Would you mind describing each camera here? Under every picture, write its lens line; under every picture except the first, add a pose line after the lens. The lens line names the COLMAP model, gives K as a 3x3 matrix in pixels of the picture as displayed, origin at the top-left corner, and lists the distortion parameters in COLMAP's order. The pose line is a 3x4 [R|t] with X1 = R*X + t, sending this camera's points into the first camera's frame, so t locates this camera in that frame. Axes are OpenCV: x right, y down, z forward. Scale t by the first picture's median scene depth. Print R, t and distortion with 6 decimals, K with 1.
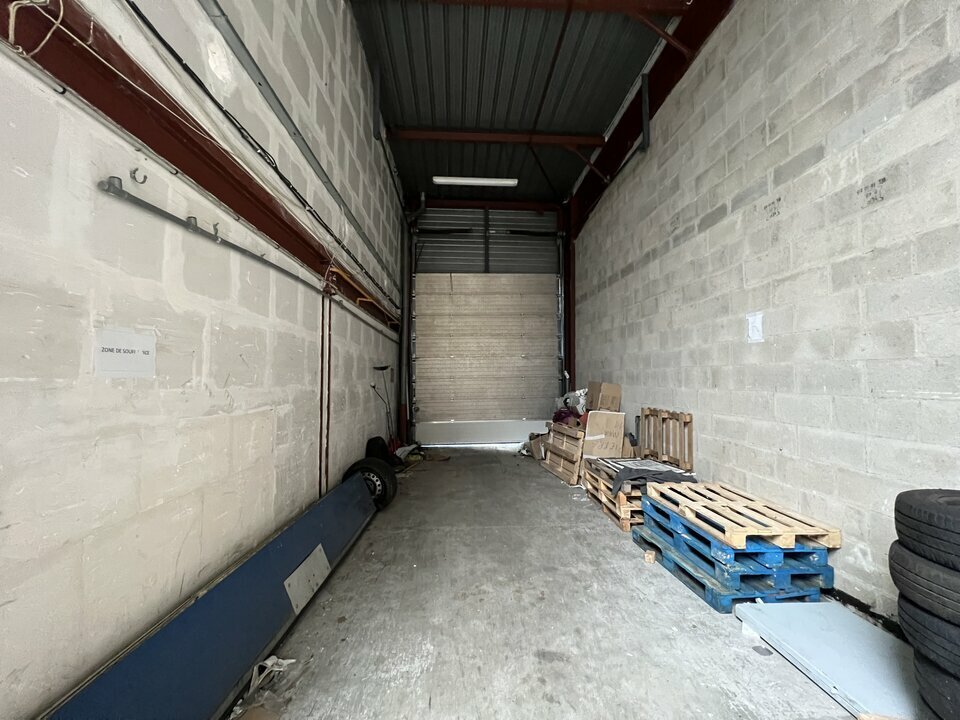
lens RADIAL K [[383.4, 0, 478.2], [0, 383.4, 361.6], [0, 0, 1]] dist [-0.000471, -0.000273]
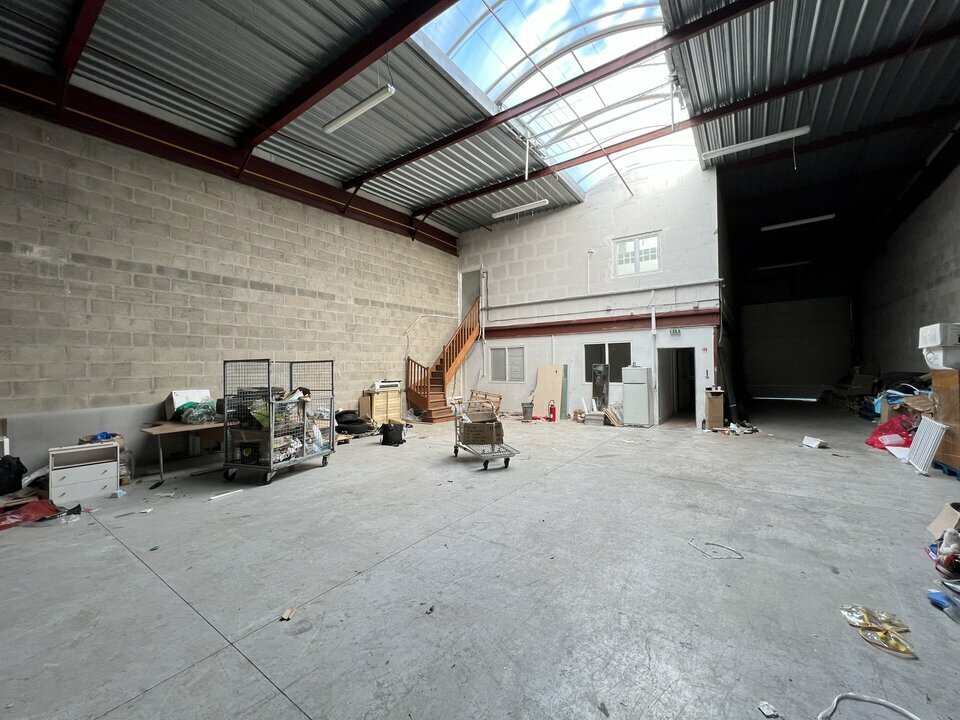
lens RADIAL K [[383.4, 0, 480.3], [0, 383.4, 359.7], [0, 0, 1]] dist [-0.000471, -0.000273]
pose [[0.780291, -0.022772, -0.625002, -0.002279], [0.047790, 0.998586, 0.023279, -0.070116], [0.623588, -0.048033, 0.780276, -1.278407]]
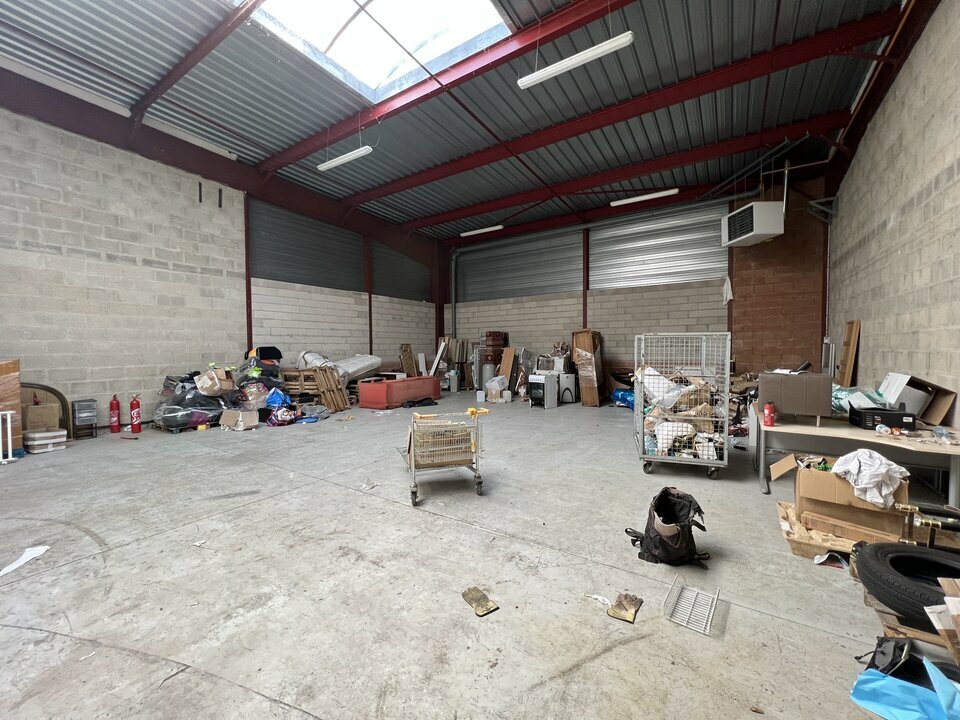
lens RADIAL K [[383.4, 0, 478.7], [0, 383.4, 363.1], [0, 0, 1]] dist [-0.000471, -0.000273]
pose [[-0.802180, -0.018552, 0.596793, -0.770358], [-0.023687, 0.999719, -0.000761, -0.021614], [-0.596612, -0.014747, -0.802395, -0.376946]]
